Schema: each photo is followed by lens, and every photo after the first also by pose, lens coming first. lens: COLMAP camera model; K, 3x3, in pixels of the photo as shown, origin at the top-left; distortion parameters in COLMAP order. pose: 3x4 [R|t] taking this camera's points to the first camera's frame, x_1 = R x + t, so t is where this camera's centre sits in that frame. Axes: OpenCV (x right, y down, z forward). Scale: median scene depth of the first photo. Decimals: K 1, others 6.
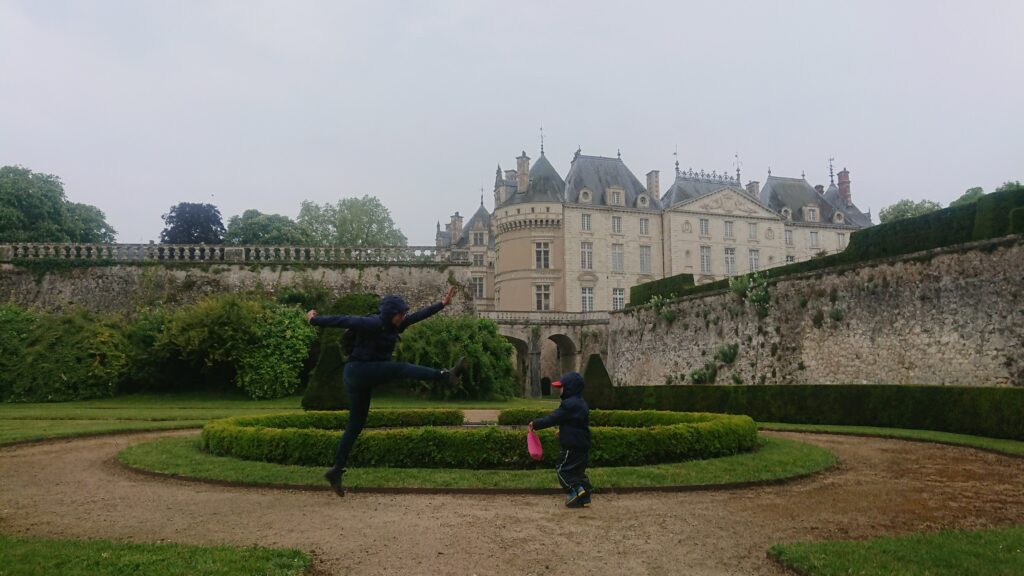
lens RADIAL K [[701.2, 0, 515.5], [0, 701.2, 294.1], [0, 0, 1]] dist [0.003998, -0.007612]
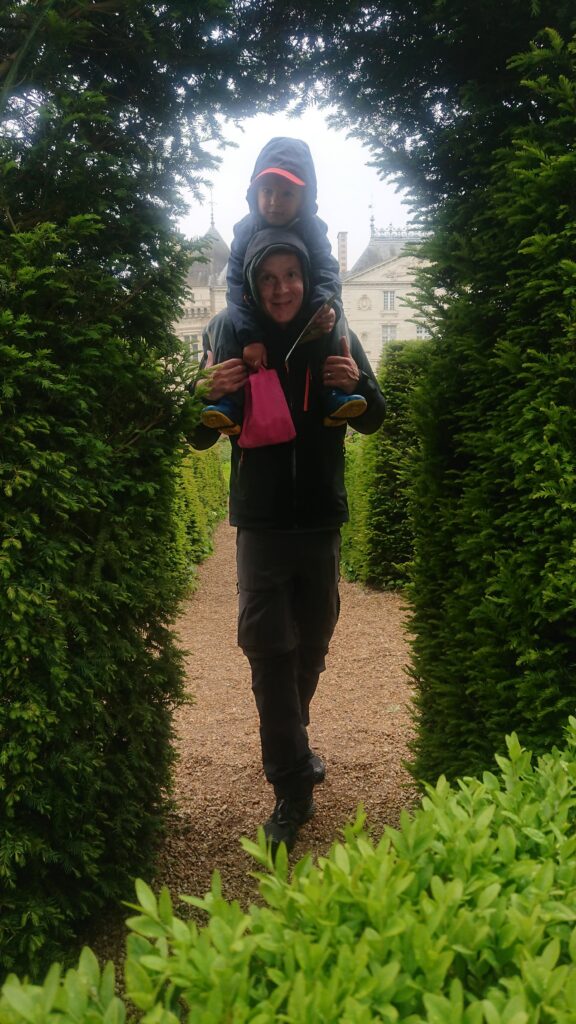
lens RADIAL K [[701.2, 0, 287.2], [0, 701.2, 510.7], [0, 0, 1]] dist [0.003998, -0.007612]
pose [[0.956833, 0.011353, -0.290418, 0.397026], [0.054617, 0.974411, 0.218038, -0.042004], [0.285461, -0.224488, 0.931728, 0.147169]]
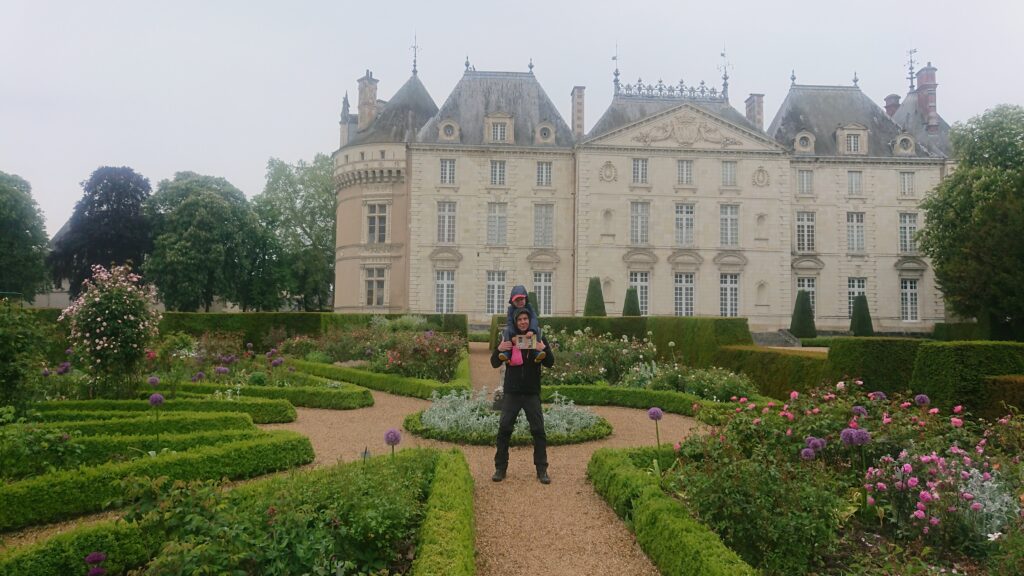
lens RADIAL K [[701.2, 0, 510.5], [0, 701.2, 291.0], [0, 0, 1]] dist [0.003998, -0.007612]
pose [[0.966912, 0.002085, -0.255100, 0.317886], [0.013761, 0.998084, 0.060316, -0.027994], [0.254737, -0.061831, 0.965032, 0.359688]]
